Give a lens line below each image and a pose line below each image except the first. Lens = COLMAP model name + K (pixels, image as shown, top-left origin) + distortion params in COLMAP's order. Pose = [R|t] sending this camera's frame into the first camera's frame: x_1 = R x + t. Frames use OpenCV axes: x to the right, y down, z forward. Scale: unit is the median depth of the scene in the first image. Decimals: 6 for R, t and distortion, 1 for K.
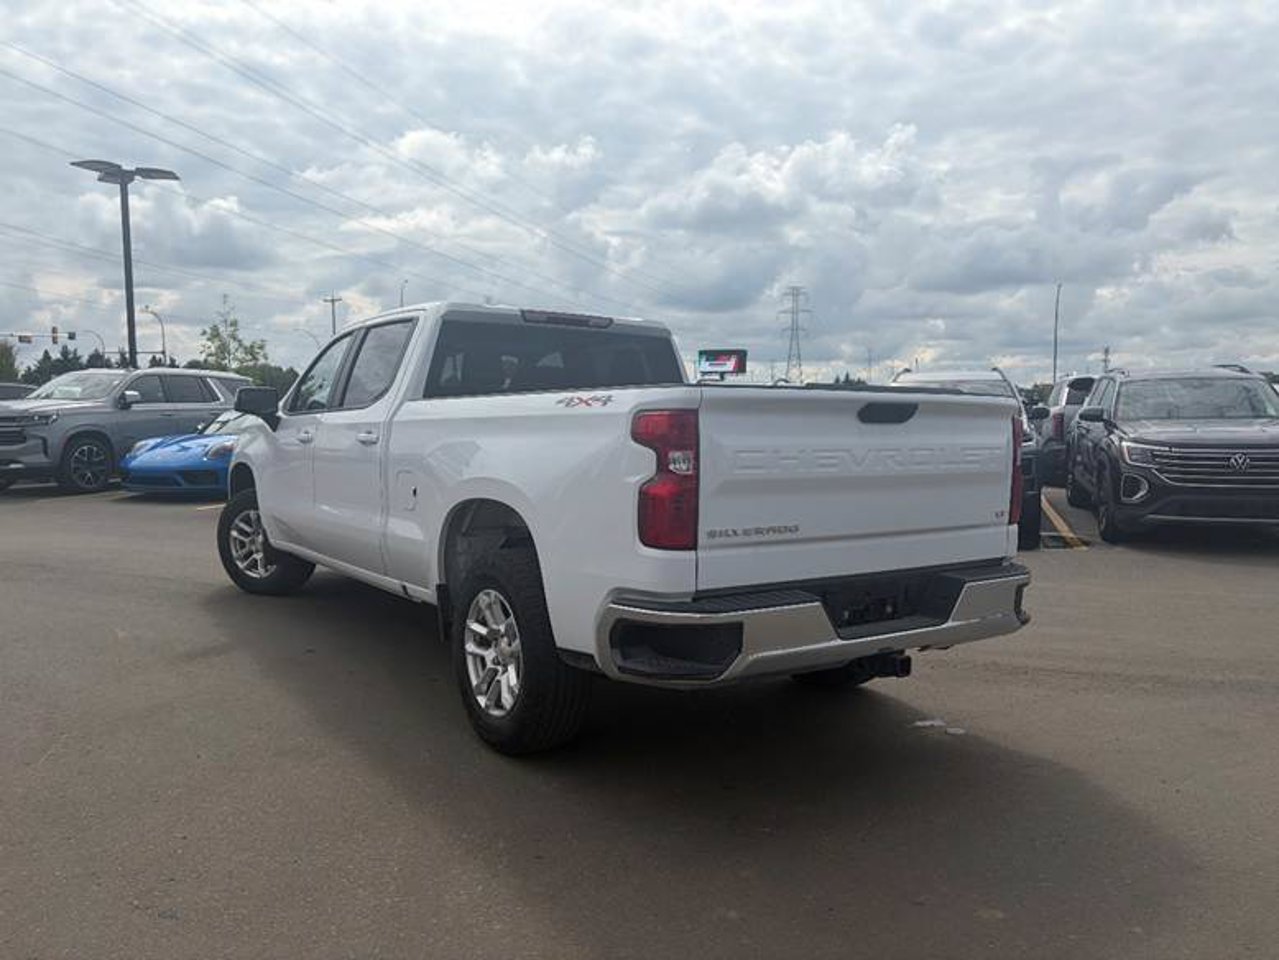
lens RADIAL K [[974.4, 0, 639.5], [0, 974.4, 480.0], [0, 0, 1]] dist [0.068225, -0.000695]
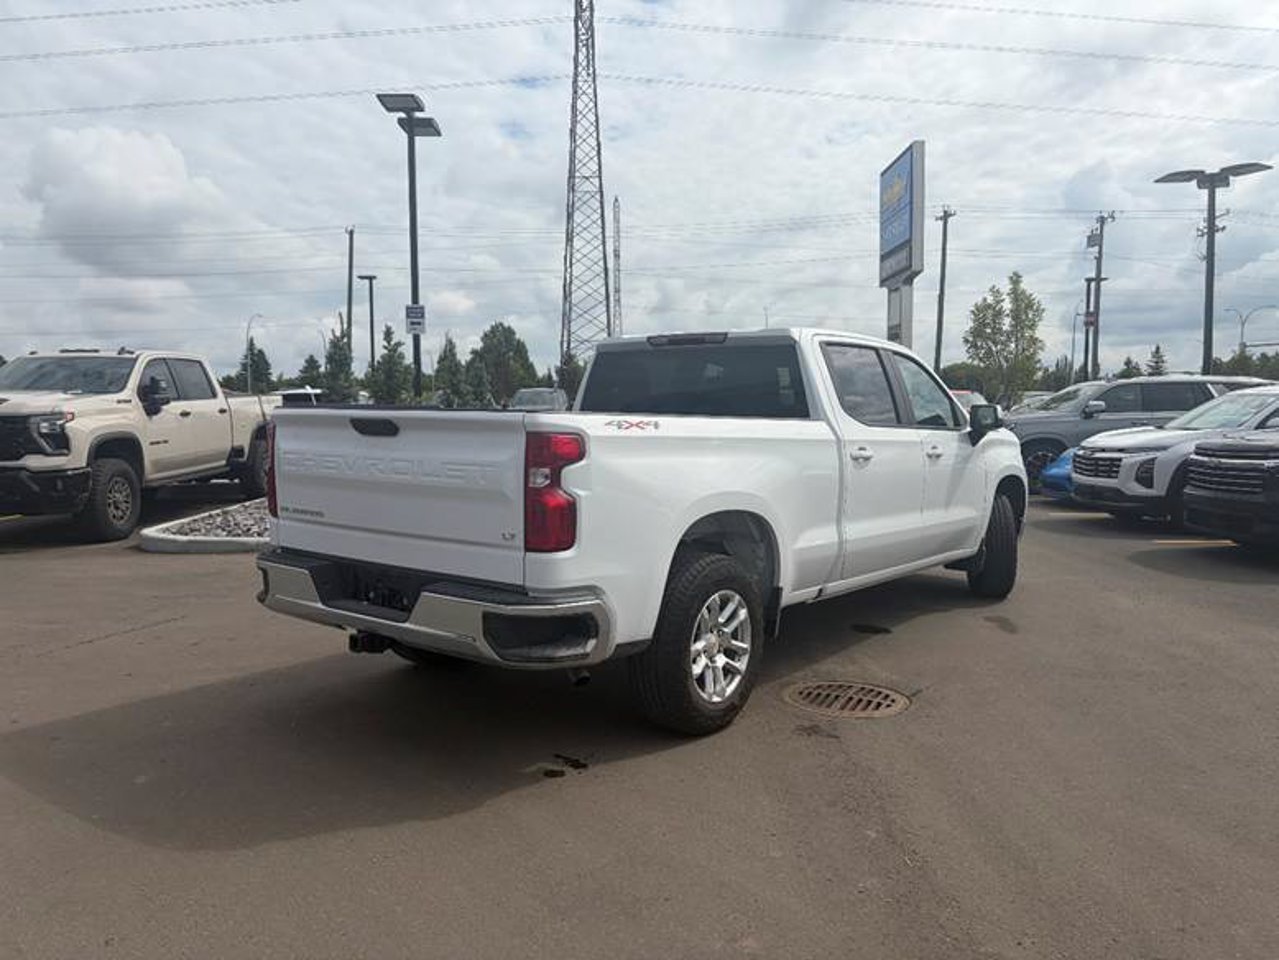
lens RADIAL K [[974.4, 0, 639.5], [0, 974.4, 480.0], [0, 0, 1]] dist [0.068225, -0.000695]
pose [[0.300138, 0.058575, -0.952096, 1.433319], [-0.065022, 0.997048, 0.040843, -0.072474], [0.951677, 0.049648, 0.303060, 0.935049]]
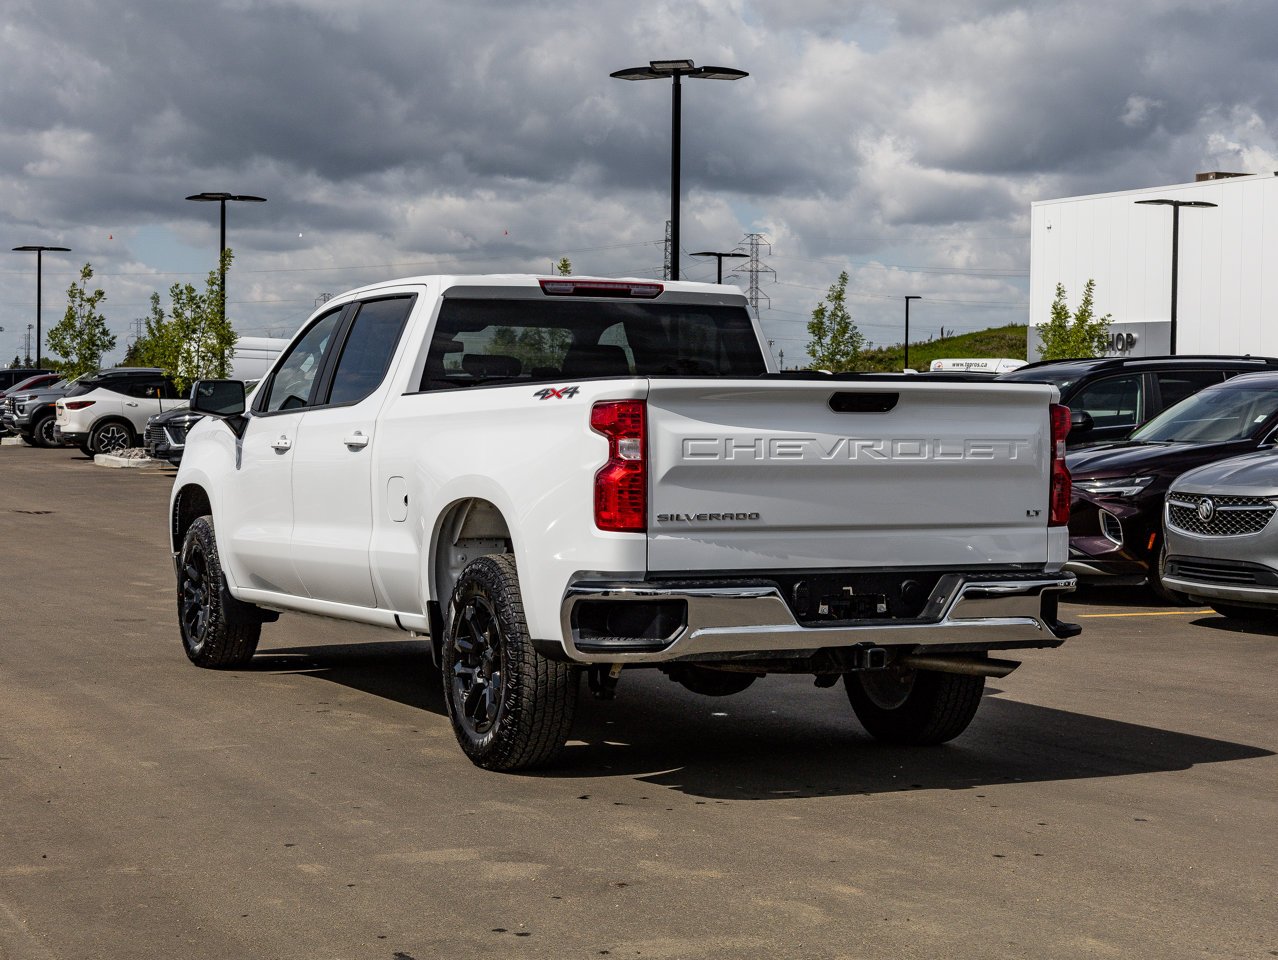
lens RADIAL K [[2485.3, 0, 639.0], [0, 2485.3, 480.0], [0, 0, 1]] dist [0.026304, -1.954504]
pose [[0.985297, -0.006090, -0.170739, 0.447102], [-0.001375, 0.999049, -0.043570, 0.116010], [0.170842, 0.043164, 0.984352, -1.449384]]
